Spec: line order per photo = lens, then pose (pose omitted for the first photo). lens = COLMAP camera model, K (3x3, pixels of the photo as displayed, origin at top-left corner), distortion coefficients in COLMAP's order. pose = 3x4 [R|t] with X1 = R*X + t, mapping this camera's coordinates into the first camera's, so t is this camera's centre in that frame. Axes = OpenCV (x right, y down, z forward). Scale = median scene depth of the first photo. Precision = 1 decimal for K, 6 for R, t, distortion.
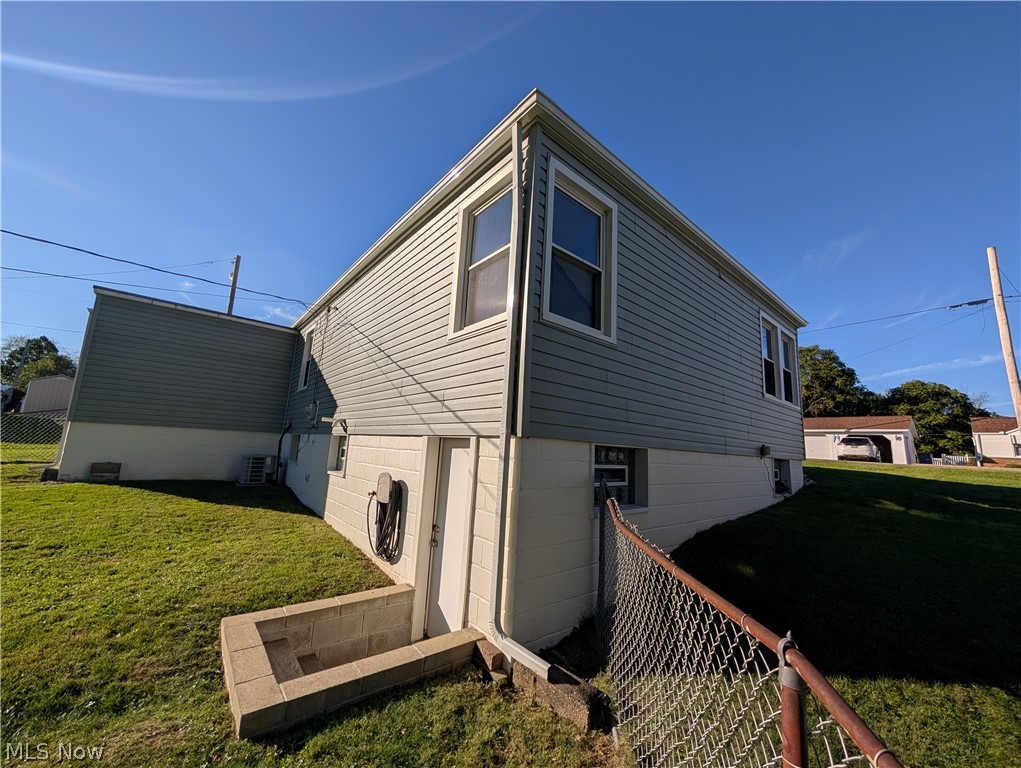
lens RADIAL K [[385.3, 0, 508.9], [0, 385.3, 381.4], [0, 0, 1]] dist [-0.000631, -0.000207]
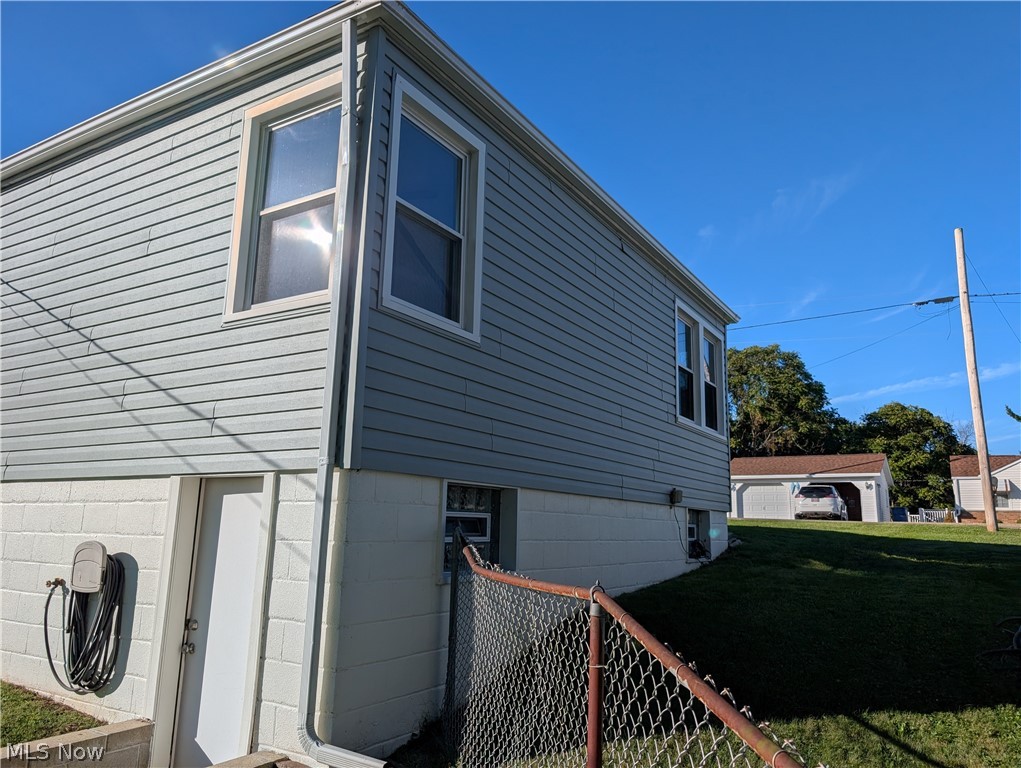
lens RADIAL K [[732.4, 0, 512.5], [0, 732.4, 381.1], [0, 0, 1]] dist [0.056684, -0.066625]
pose [[0.948051, 0.030266, 0.316675, -0.086587], [-0.026263, 0.999512, -0.016901, -0.003461], [-0.317032, 0.007706, 0.948384, -0.291340]]
